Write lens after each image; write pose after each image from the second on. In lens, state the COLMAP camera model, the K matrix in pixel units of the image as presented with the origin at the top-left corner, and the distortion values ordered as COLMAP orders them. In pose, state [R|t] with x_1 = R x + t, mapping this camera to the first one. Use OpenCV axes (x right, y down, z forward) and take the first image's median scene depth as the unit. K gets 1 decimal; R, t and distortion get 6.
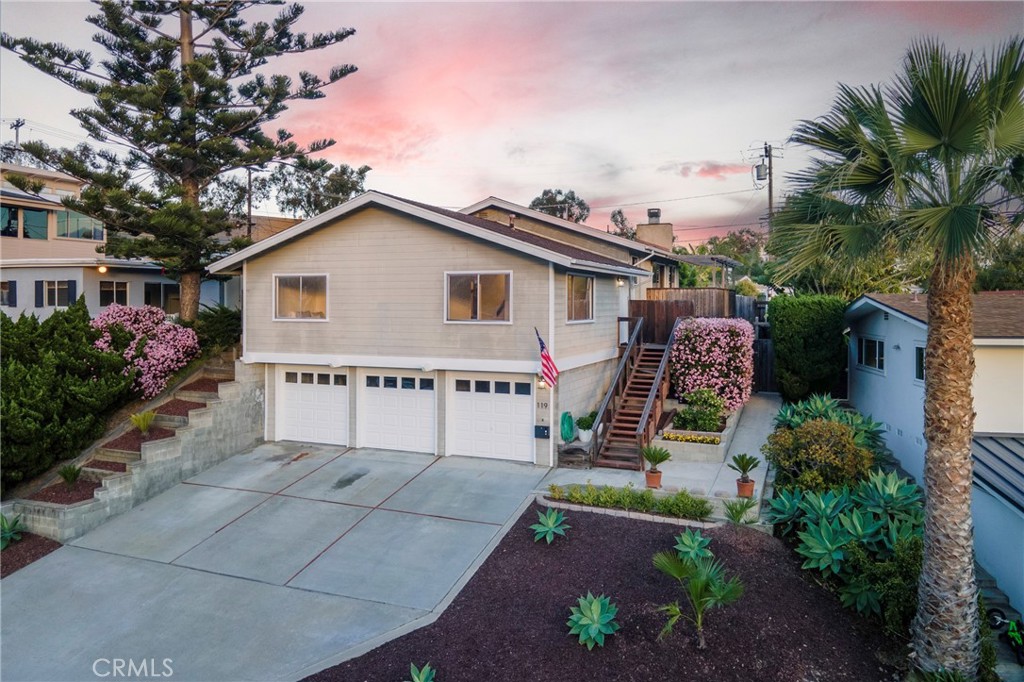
lens RADIAL K [[751.7, 0, 512.8], [0, 751.7, 301.7], [0, 0, 1]] dist [0.008437, 0.069387]
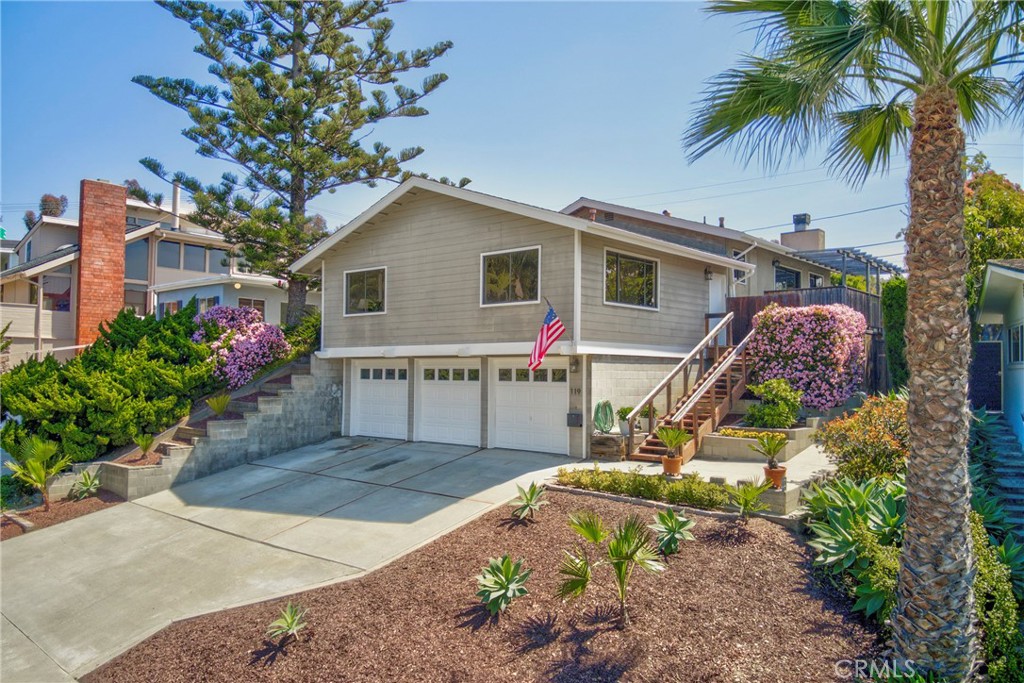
lens RADIAL K [[736.2, 0, 514.8], [0, 736.2, 346.5], [0, 0, 1]] dist [0.209363, -0.475092]
pose [[0.952825, -0.007212, -0.303434, 0.227553], [-0.004070, 0.999324, -0.036534, 0.108364], [0.303493, 0.036045, 0.952152, 0.105324]]
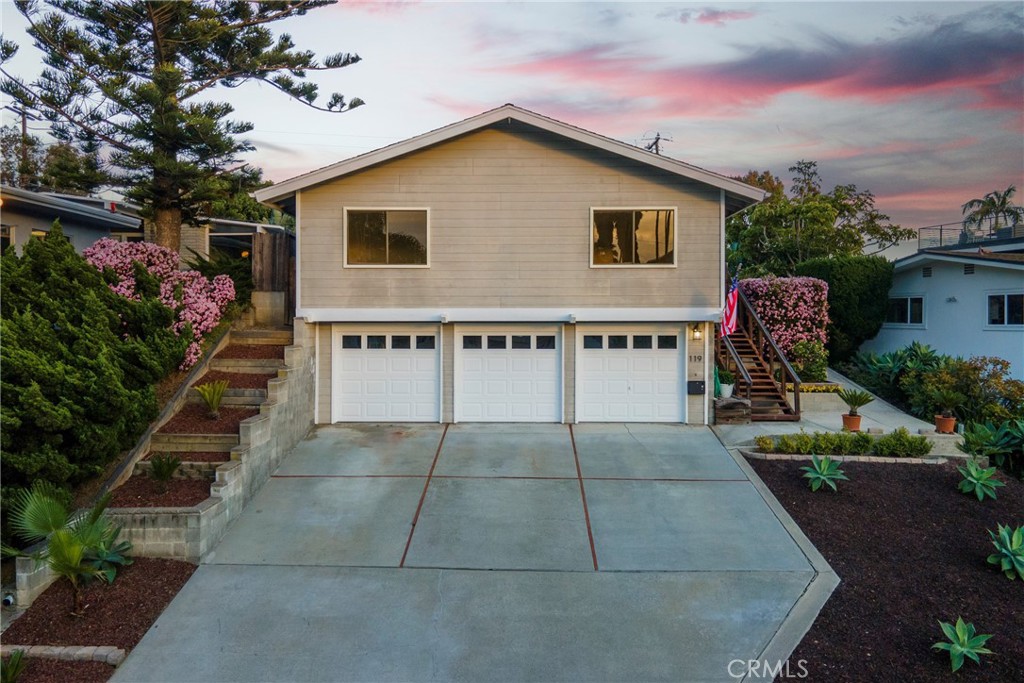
lens RADIAL K [[749.3, 0, 513.5], [0, 749.3, 318.8], [0, 0, 1]] dist [0.031933, 0.001203]
pose [[0.924534, -0.003033, 0.381087, -0.478626], [0.002146, 0.999994, 0.002752, 0.081200], [-0.381093, -0.001726, 0.924535, 0.225647]]
